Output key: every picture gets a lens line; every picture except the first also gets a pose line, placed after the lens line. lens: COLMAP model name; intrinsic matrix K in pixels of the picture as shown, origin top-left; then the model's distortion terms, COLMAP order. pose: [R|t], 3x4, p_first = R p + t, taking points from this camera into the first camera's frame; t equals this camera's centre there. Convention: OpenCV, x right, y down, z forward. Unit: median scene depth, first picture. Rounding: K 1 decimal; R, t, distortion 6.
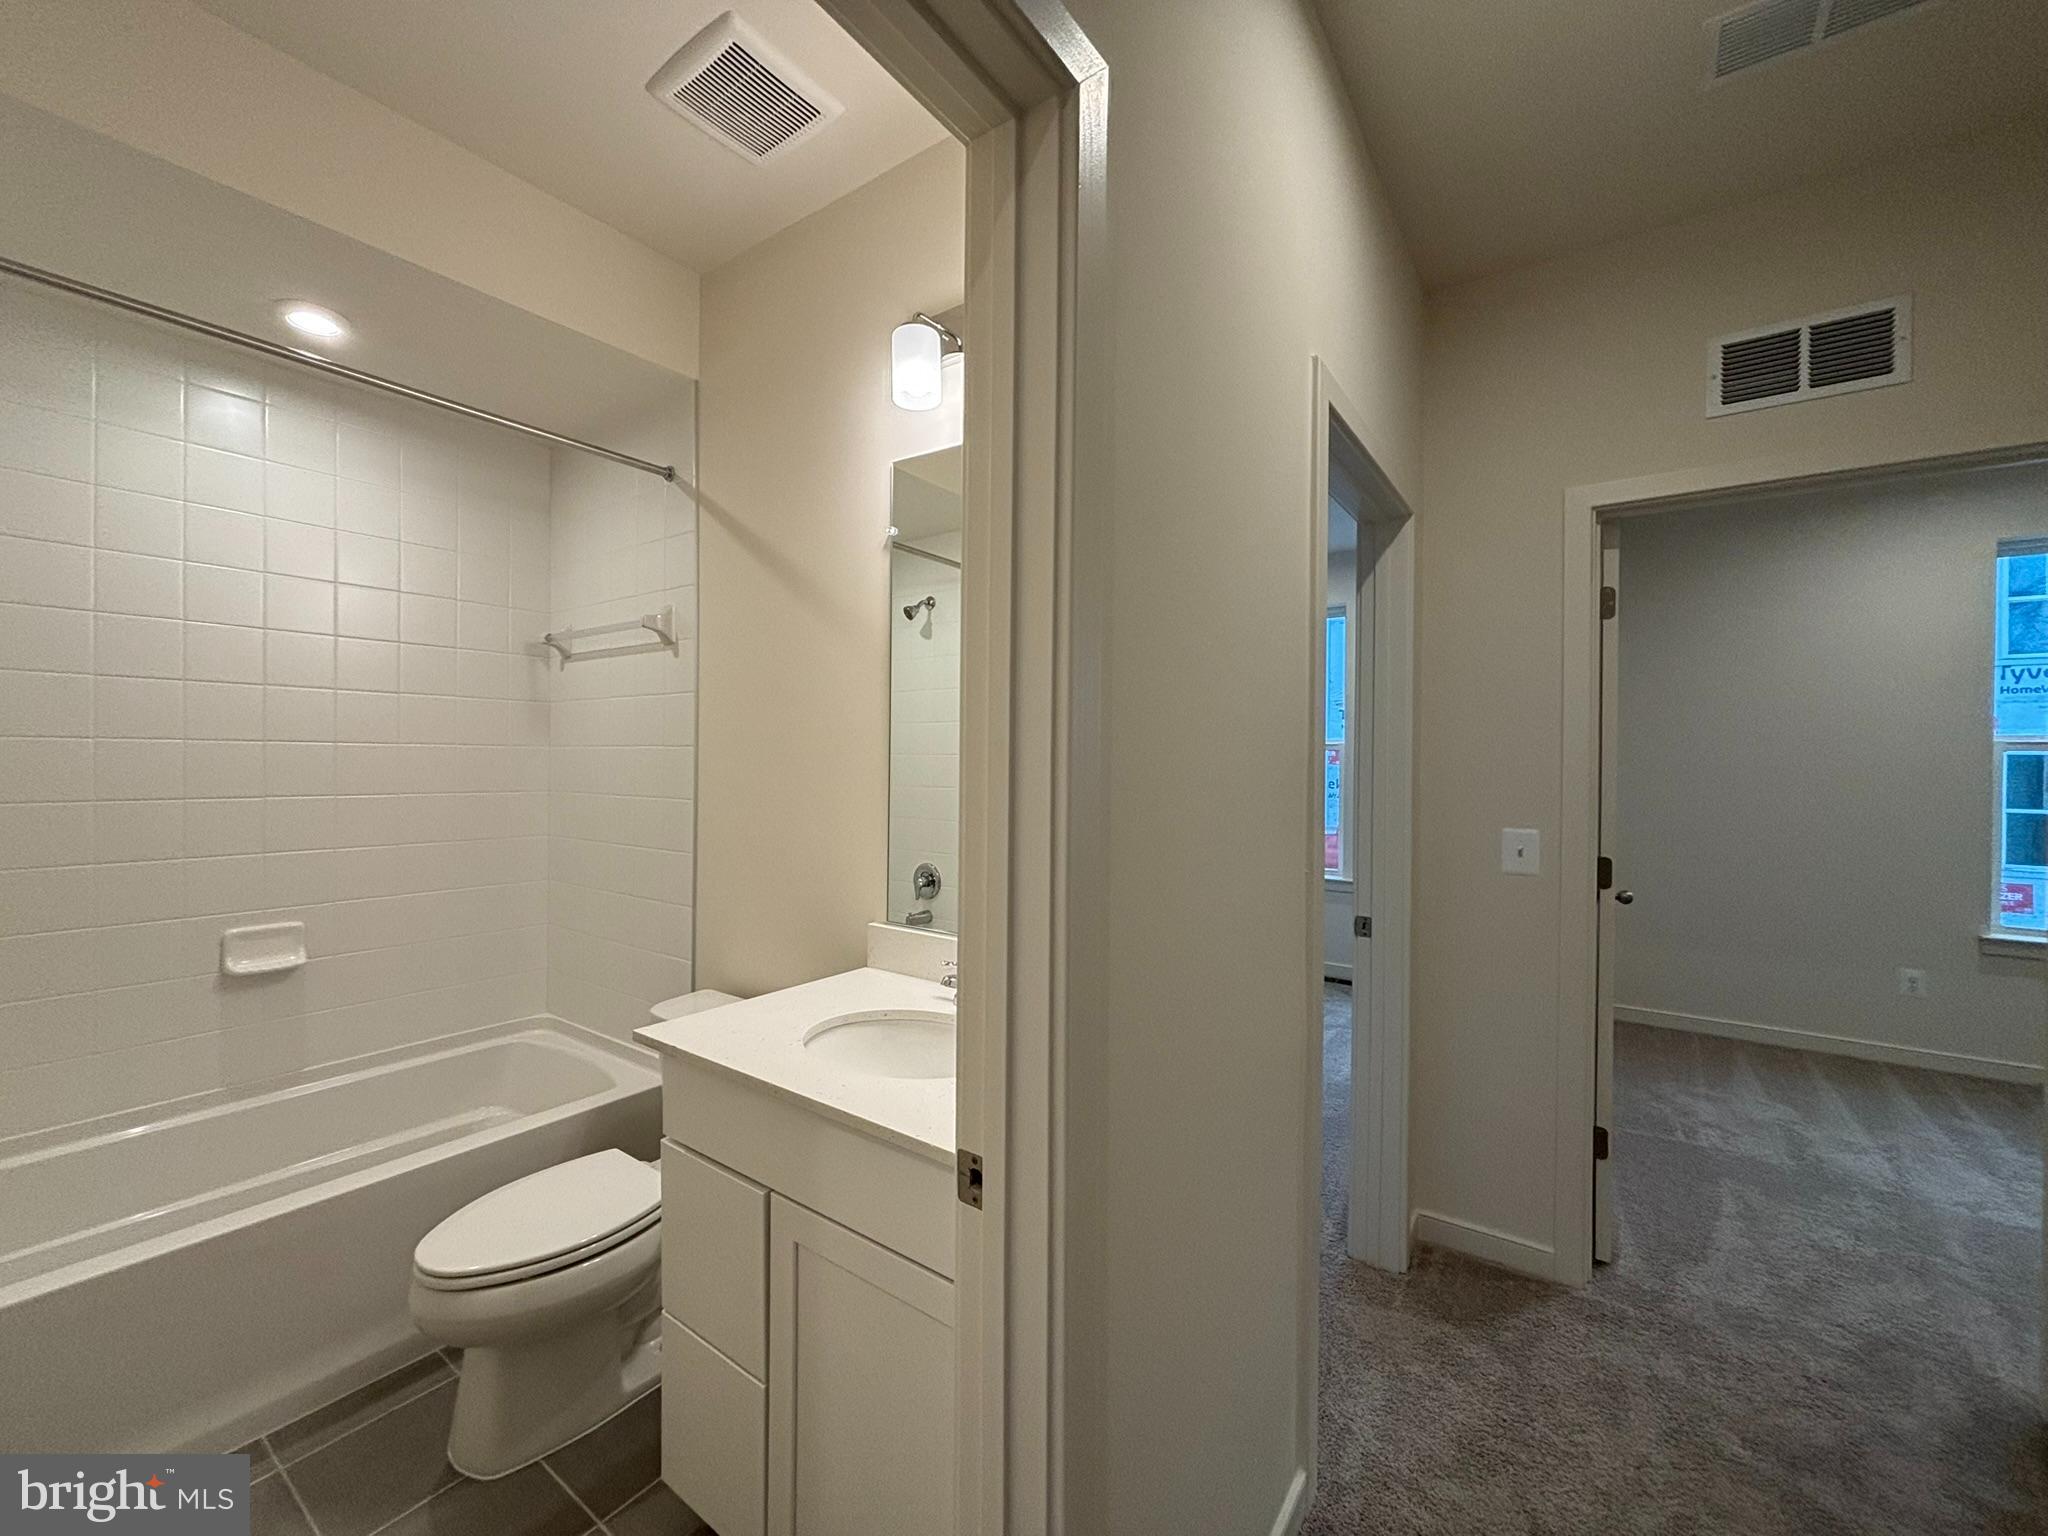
lens RADIAL K [[821.4, 0, 1022.5], [0, 821.4, 760.8], [0, 0, 1]] dist [-0.001448, 0.000226]
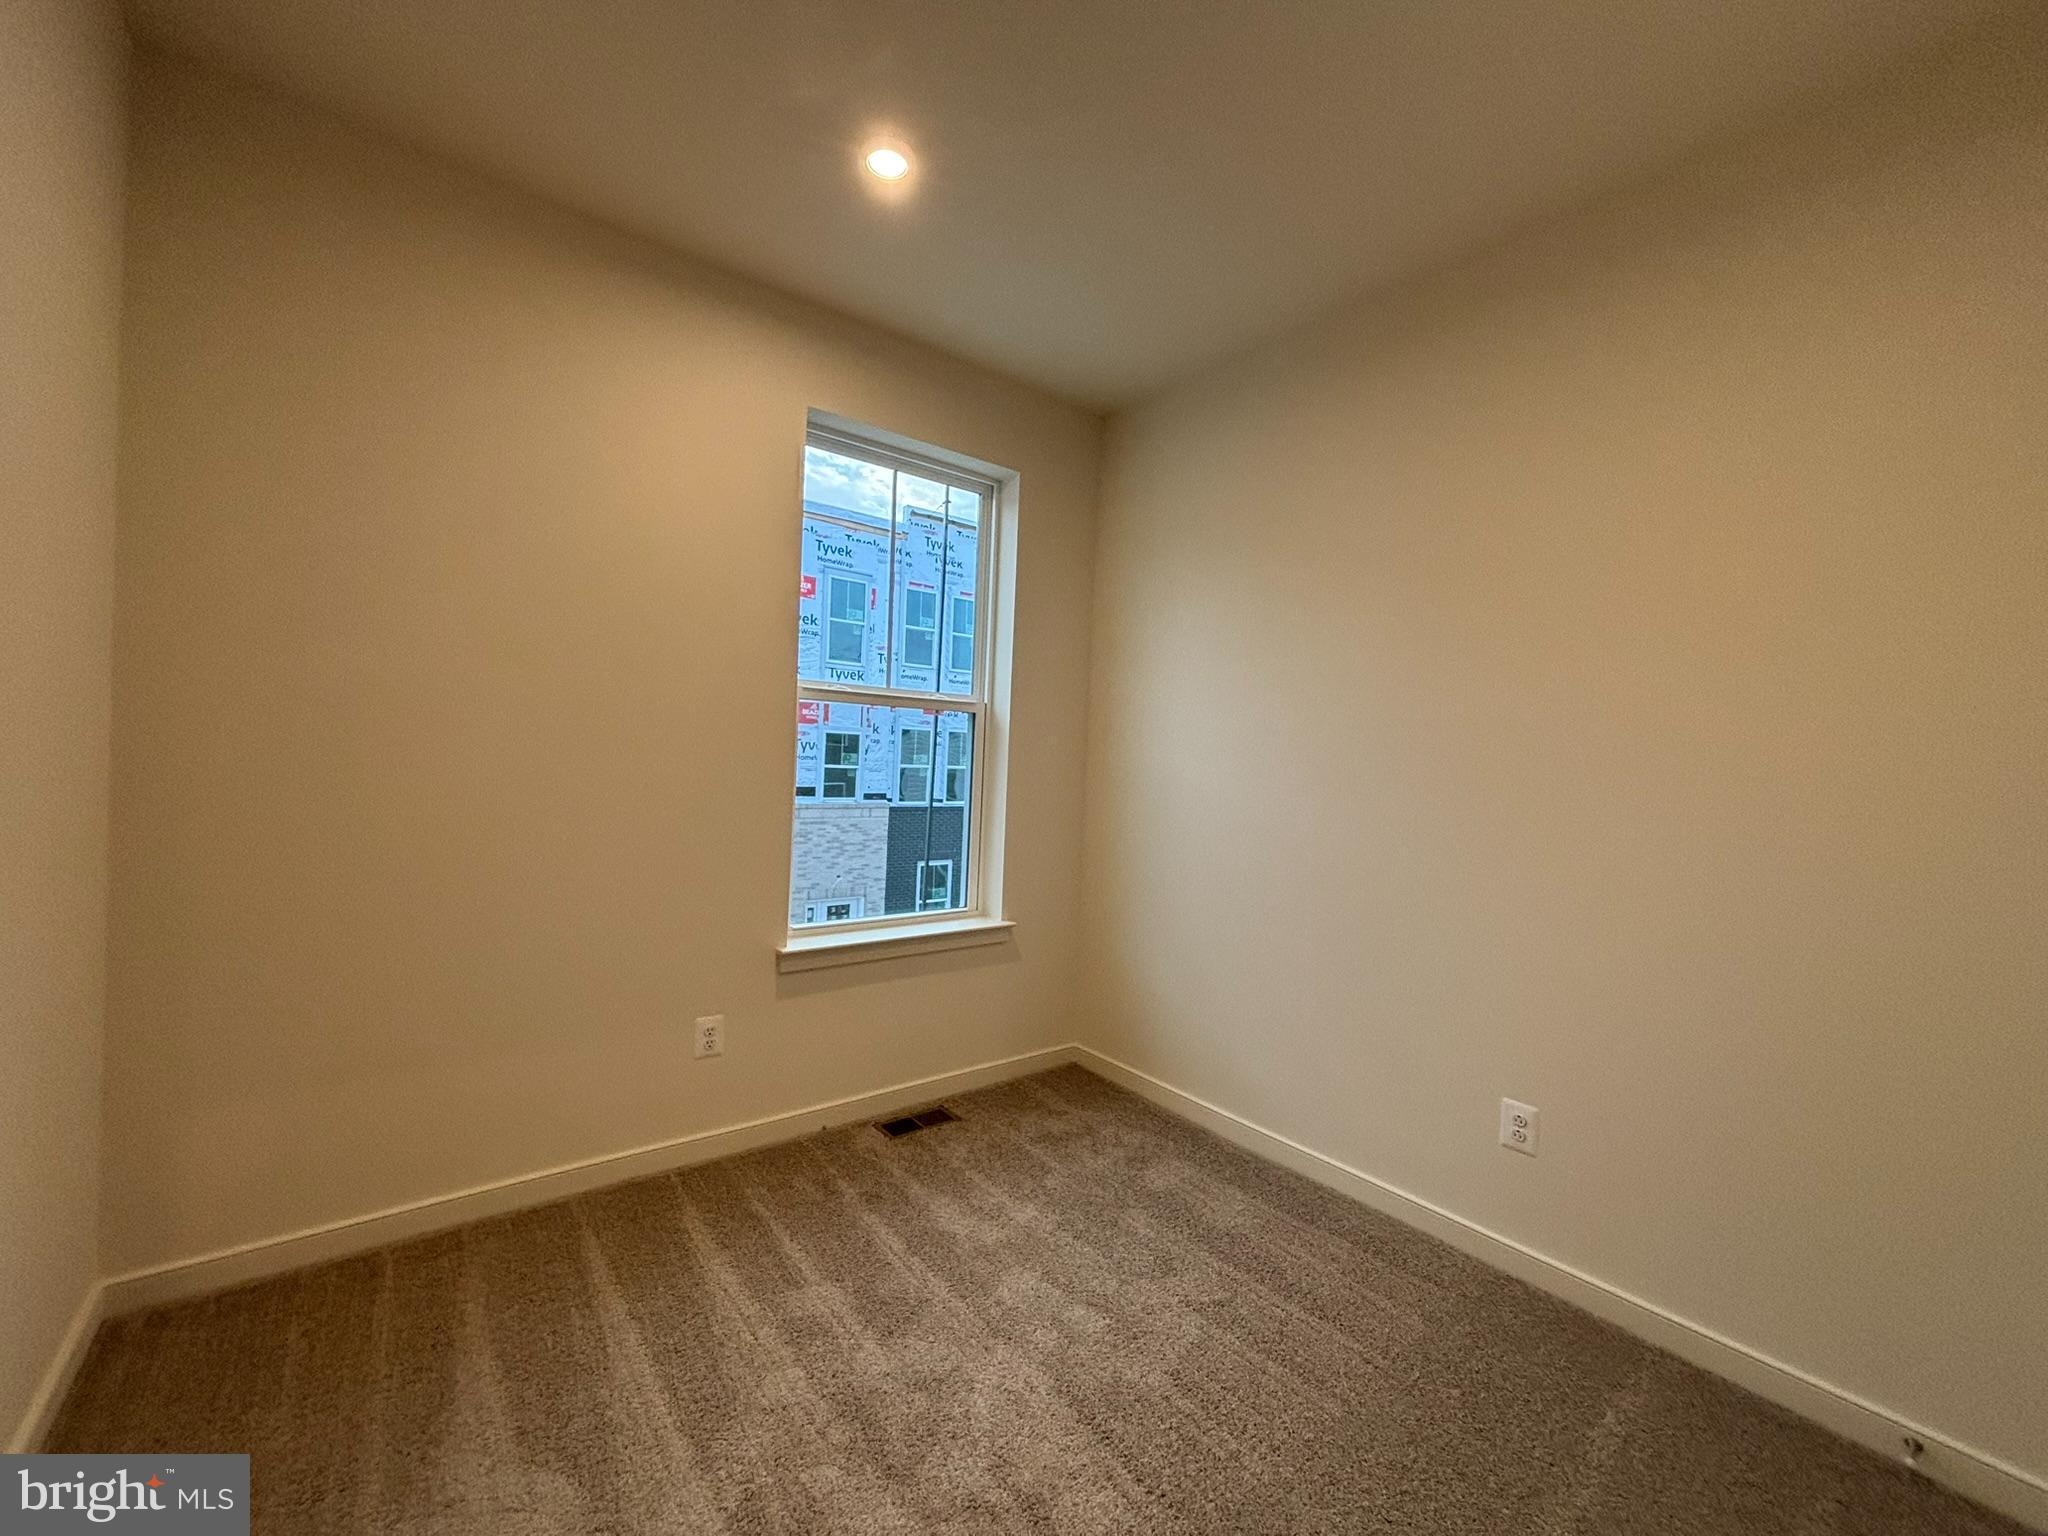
lens RADIAL K [[821.4, 0, 1022.5], [0, 821.4, 760.8], [0, 0, 1]] dist [-0.001448, 0.000226]
pose [[0.285109, -0.006961, 0.958470, 0.541315], [-0.033735, 0.999281, 0.017292, 0.024506], [-0.957901, -0.037265, 0.284669, 0.602270]]
